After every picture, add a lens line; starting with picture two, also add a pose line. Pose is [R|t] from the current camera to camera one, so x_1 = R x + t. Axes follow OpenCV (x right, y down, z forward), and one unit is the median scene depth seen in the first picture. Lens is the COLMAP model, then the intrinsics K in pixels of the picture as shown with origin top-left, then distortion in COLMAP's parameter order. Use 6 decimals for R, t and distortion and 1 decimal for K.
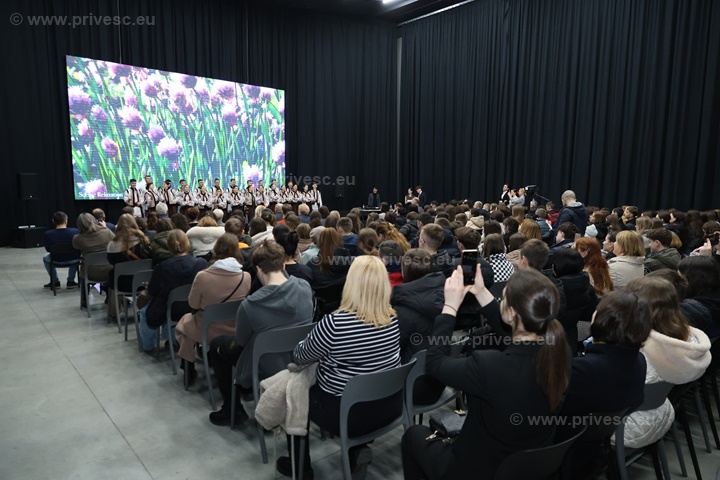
lens RADIAL K [[485.2, 0, 361.3], [0, 485.2, 239.7], [0, 0, 1]] dist [0.000264, -0.001032]
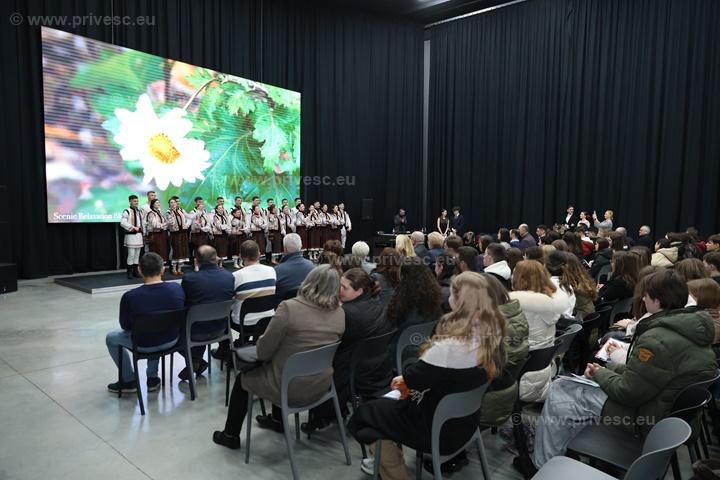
lens RADIAL K [[485.2, 0, 361.3], [0, 485.2, 239.7], [0, 0, 1]] dist [0.000264, -0.001032]
pose [[0.989527, -0.004004, 0.144294, -0.190725], [0.009758, 0.999184, -0.039194, -0.020472], [-0.144019, 0.040192, 0.988758, 0.173310]]
